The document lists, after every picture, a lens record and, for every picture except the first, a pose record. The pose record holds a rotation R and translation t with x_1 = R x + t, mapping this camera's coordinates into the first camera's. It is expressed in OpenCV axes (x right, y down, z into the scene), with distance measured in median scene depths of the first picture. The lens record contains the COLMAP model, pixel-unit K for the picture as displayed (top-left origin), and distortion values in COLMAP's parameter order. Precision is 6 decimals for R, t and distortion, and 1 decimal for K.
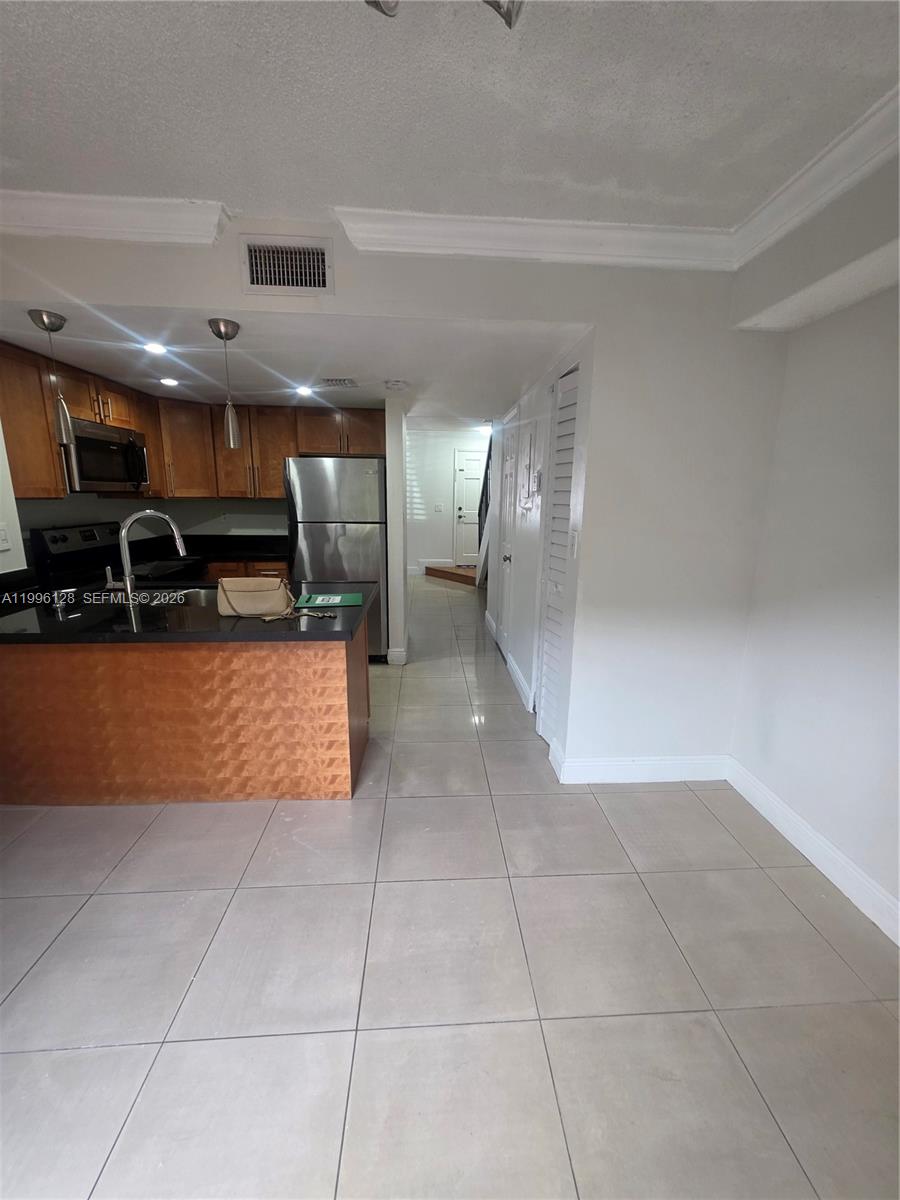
lens RADIAL K [[476.6, 0, 456.9], [0, 476.6, 596.3], [0, 0, 1]] dist [0.002269, -0.000410]
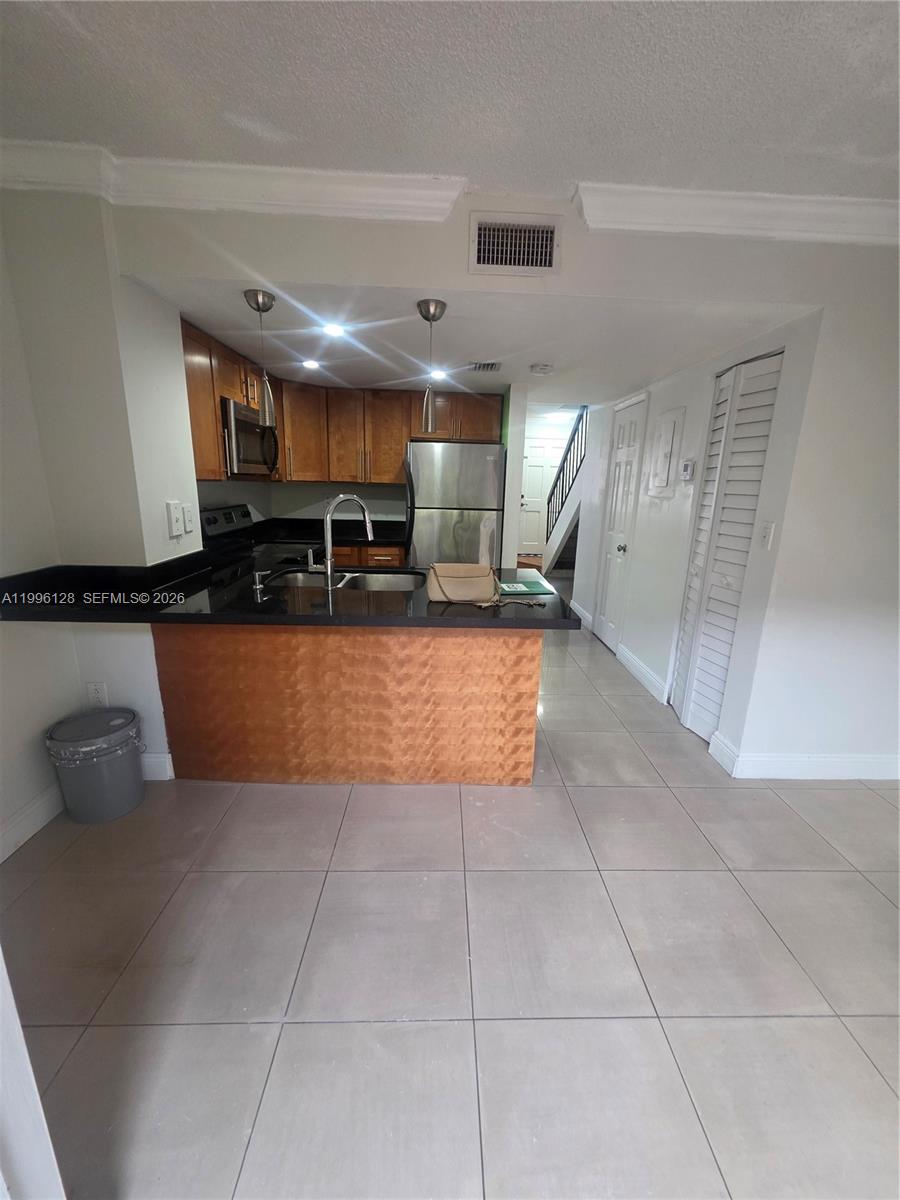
lens RADIAL K [[476.6, 0, 456.9], [0, 476.6, 596.3], [0, 0, 1]] dist [0.002269, -0.000410]
pose [[0.999309, 0.022484, -0.029607, -0.376811], [-0.021728, 0.999436, 0.025598, 0.003801], [0.030166, -0.024937, 0.999234, 0.002437]]
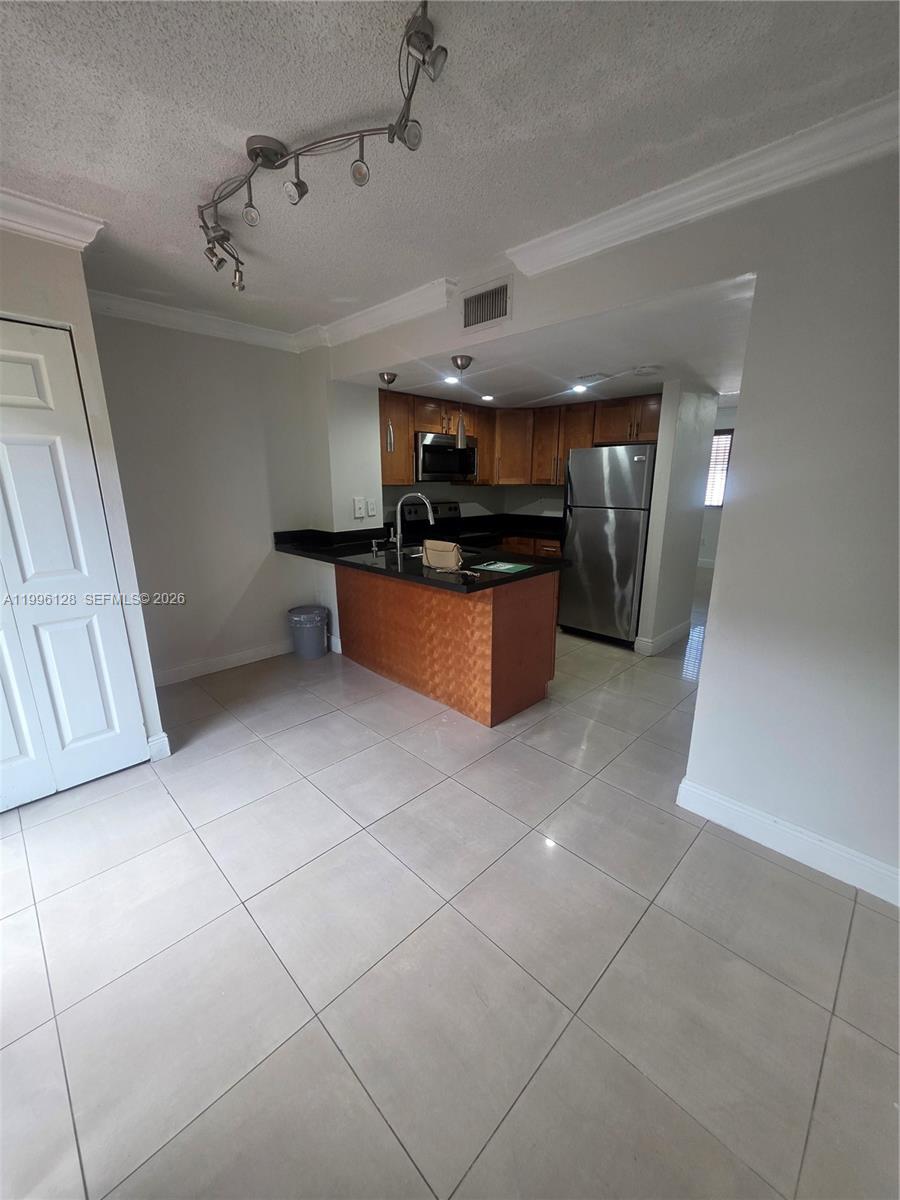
lens RADIAL K [[476.6, 0, 456.9], [0, 476.6, 596.3], [0, 0, 1]] dist [0.002269, -0.000410]
pose [[0.663397, 0.167569, -0.729264, 0.601831], [-0.149474, 0.984636, 0.090274, -0.011999], [0.733186, 0.049119, 0.678252, 0.080468]]
